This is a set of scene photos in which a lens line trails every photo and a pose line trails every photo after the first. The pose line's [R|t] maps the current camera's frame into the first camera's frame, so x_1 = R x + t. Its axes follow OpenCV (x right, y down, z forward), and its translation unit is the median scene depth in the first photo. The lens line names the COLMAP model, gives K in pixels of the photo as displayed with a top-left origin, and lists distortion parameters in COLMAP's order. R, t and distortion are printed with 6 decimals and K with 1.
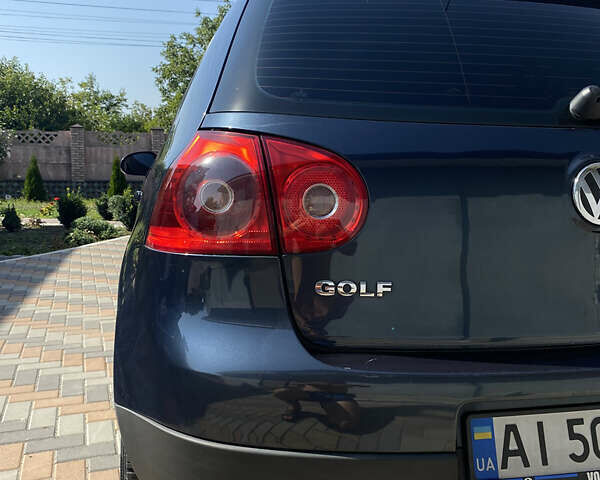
lens RADIAL K [[617.6, 0, 301.0], [0, 617.6, 243.2], [0, 0, 1]] dist [0.011024, 0.000000]
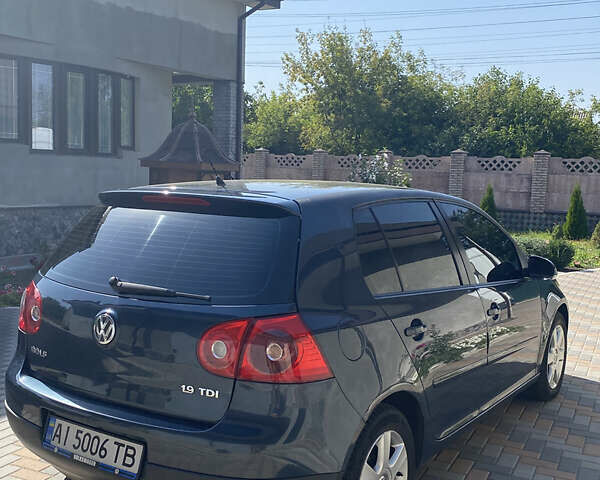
lens RADIAL K [[749.6, 0, 297.6], [0, 749.6, 240.7], [0, 0, 1]] dist [0.023172, 0.000000]
pose [[0.682629, 0.082263, -0.726120, 0.213909], [-0.103808, 0.994483, 0.015076, -0.037577], [0.723354, 0.065086, 0.687403, -0.023104]]
